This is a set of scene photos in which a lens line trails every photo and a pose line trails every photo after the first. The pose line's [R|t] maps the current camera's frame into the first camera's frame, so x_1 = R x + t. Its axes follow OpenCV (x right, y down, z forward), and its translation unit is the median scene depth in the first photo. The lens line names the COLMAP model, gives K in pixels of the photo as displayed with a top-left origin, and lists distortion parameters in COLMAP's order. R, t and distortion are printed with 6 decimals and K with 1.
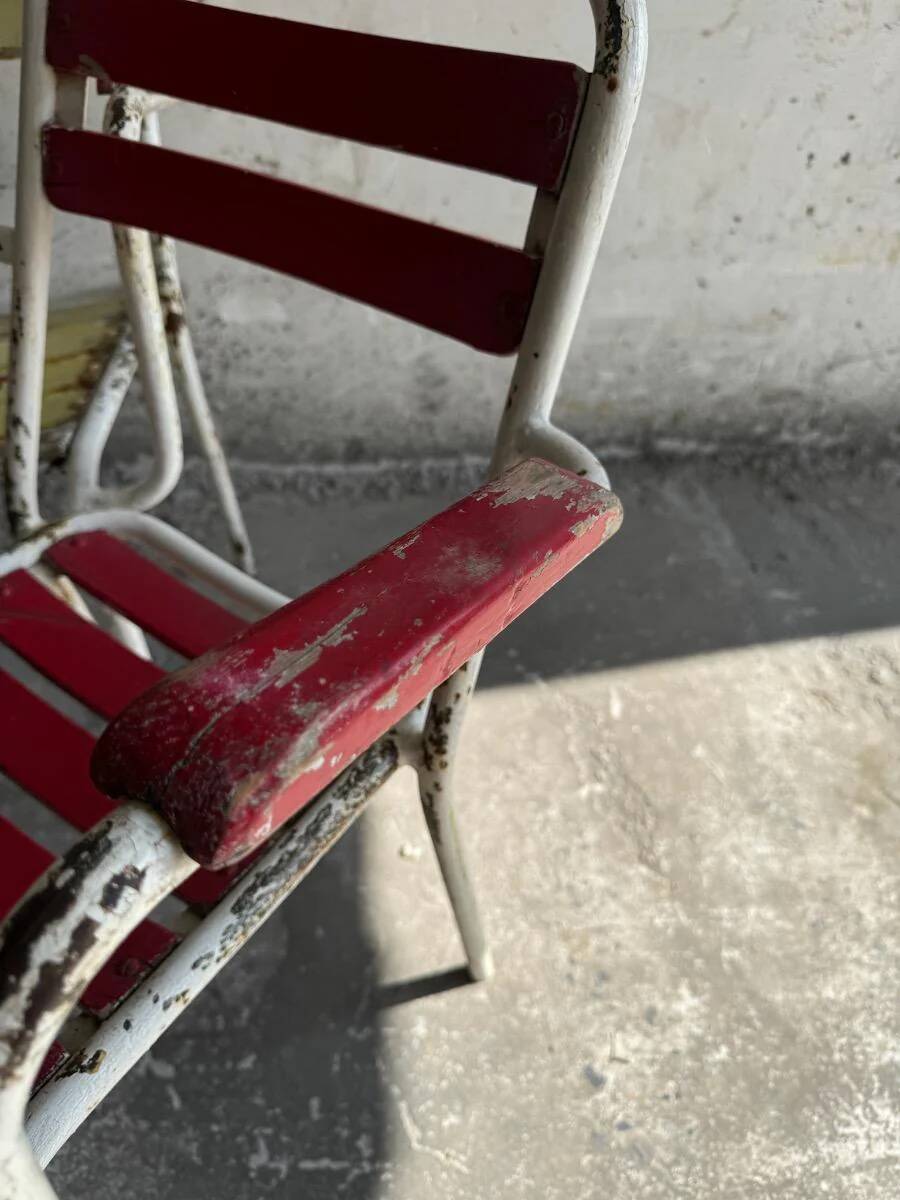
lens RADIAL K [[867.8, 0, 447.2], [0, 867.8, 602.4], [0, 0, 1]] dist [0.031840, -0.061156]
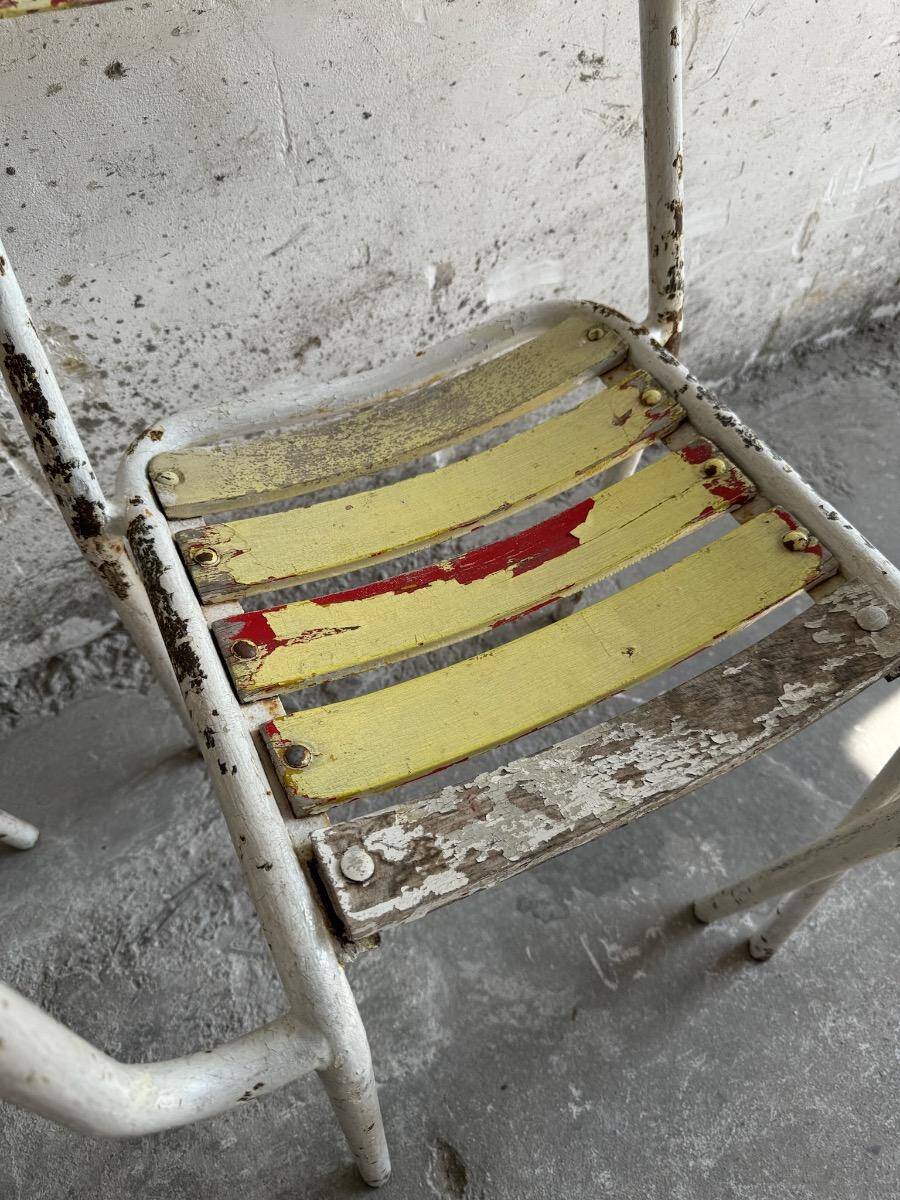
lens RADIAL K [[867.8, 0, 444.5], [0, 867.8, 597.3], [0, 0, 1]] dist [0.031840, -0.061156]
pose [[0.914557, -0.325658, 0.239860, -0.773017], [0.281168, 0.938212, 0.201750, -0.367052], [-0.290741, -0.117071, 0.949613, 0.462763]]
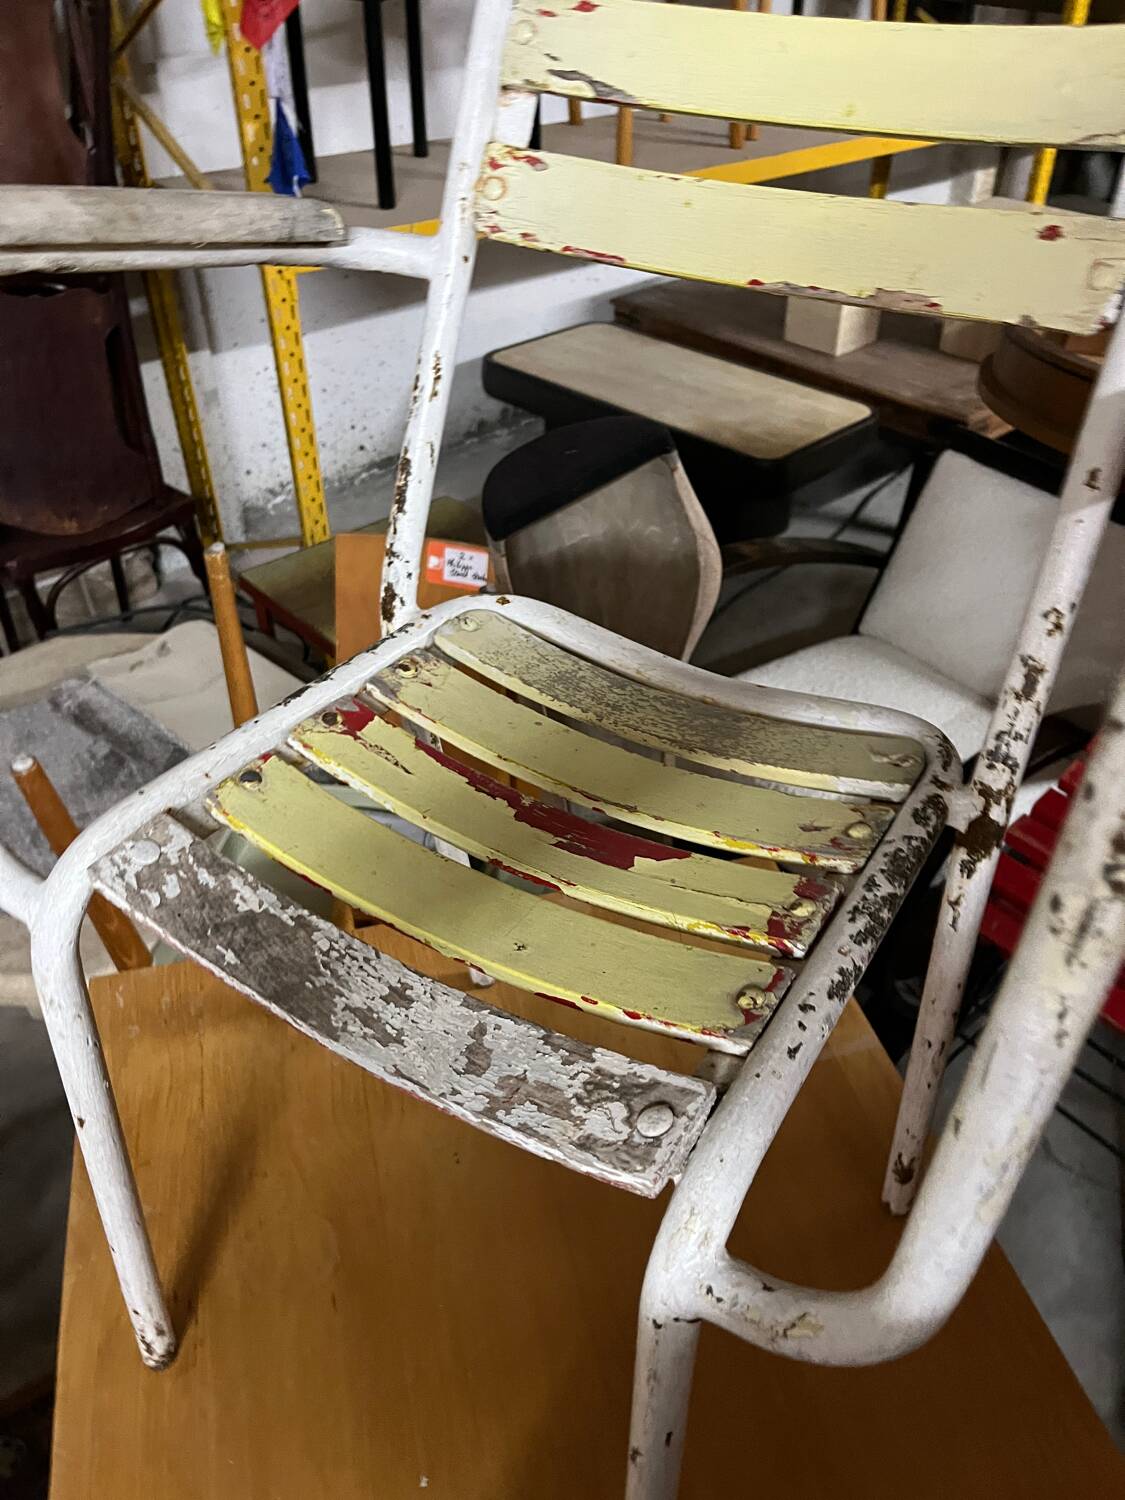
lens RADIAL K [[1107.4, 0, 559.9], [0, 1107.4, 756.0], [0, 0, 1]] dist [0.037454, -0.062356]
pose [[0.825342, 0.338492, -0.451921, -0.267335], [-0.398700, 0.916121, -0.041963, -0.269944], [0.399810, 0.214815, 0.891070, 0.373220]]
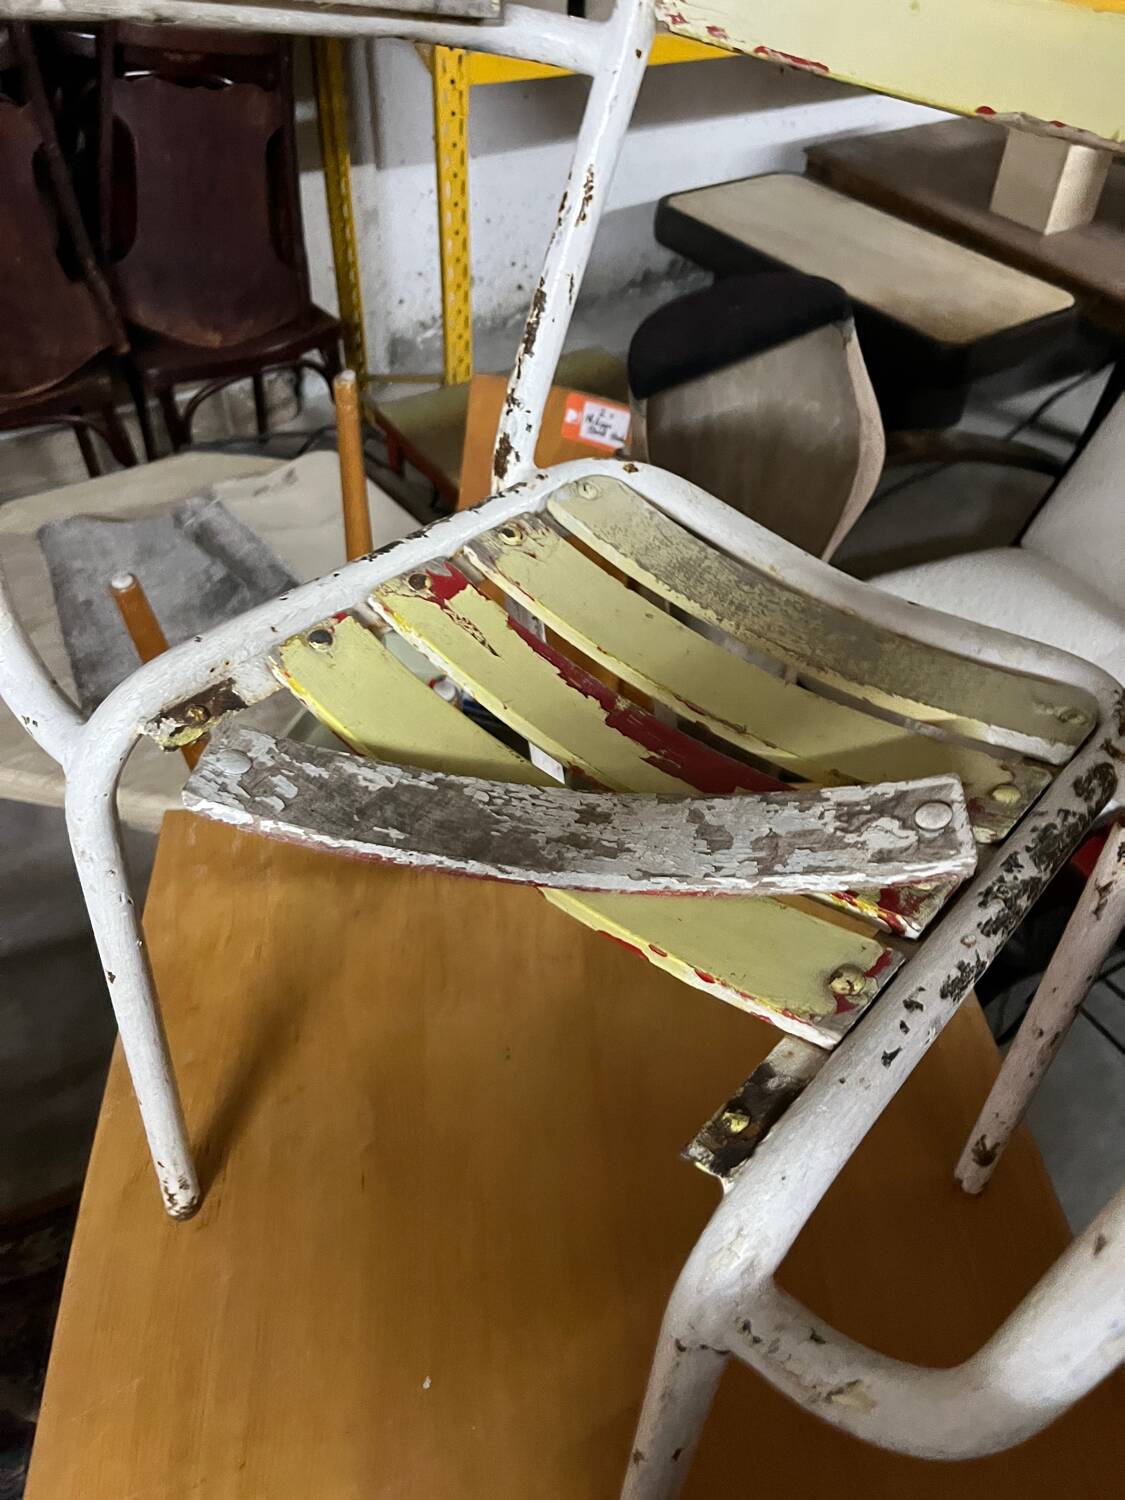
lens RADIAL K [[1107.4, 0, 570.5], [0, 1107.4, 741.9], [0, 0, 1]] dist [0.037454, -0.062356]
pose [[0.726286, 0.490794, -0.481279, -0.308703], [-0.513425, 0.852867, 0.094933, -0.292147], [0.457059, 0.178153, 0.871412, 0.454613]]
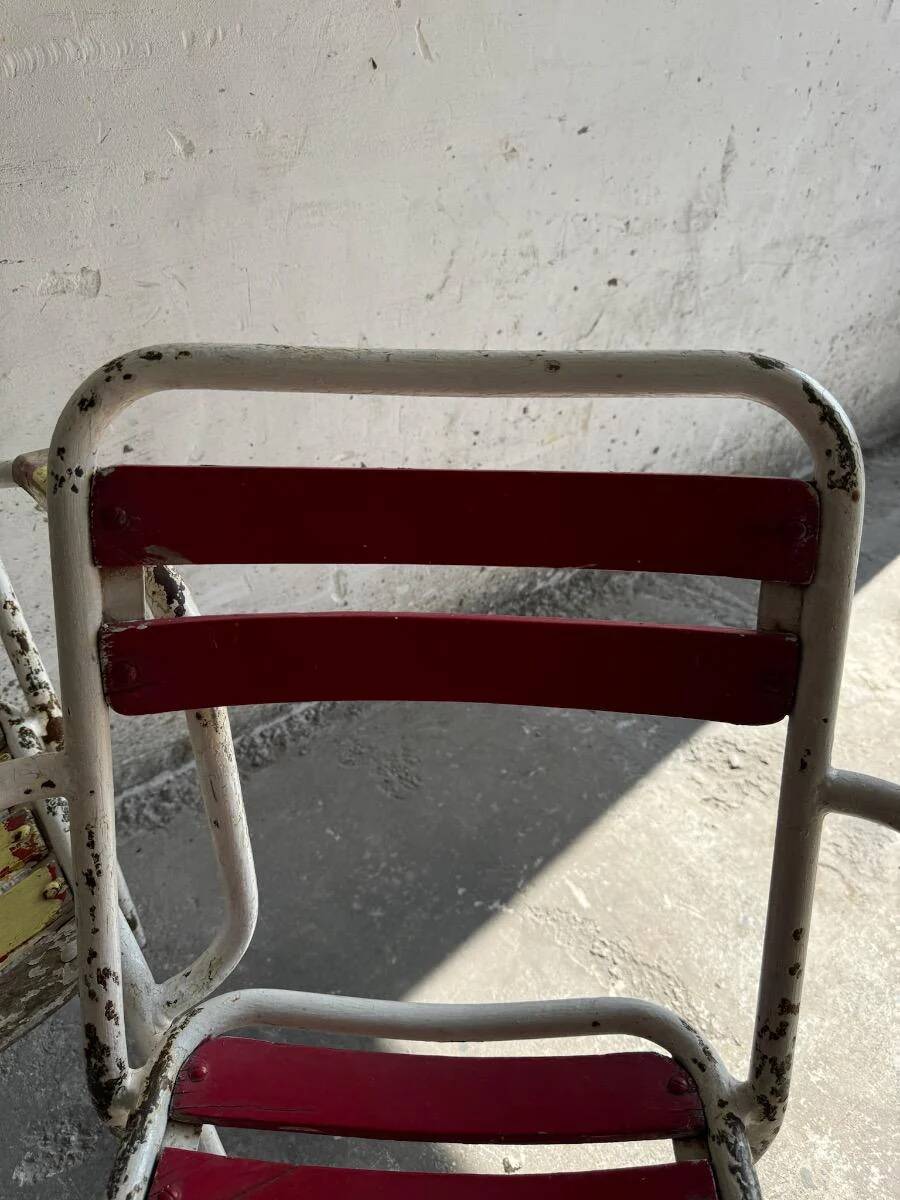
lens RADIAL K [[867.8, 0, 442.5], [0, 867.8, 589.4], [0, 0, 1]] dist [0.031840, -0.061156]
pose [[0.837072, -0.319385, 0.444189, -0.371723], [0.385540, 0.920417, -0.064740, -0.278005], [-0.388162, 0.225445, 0.893591, 0.090082]]
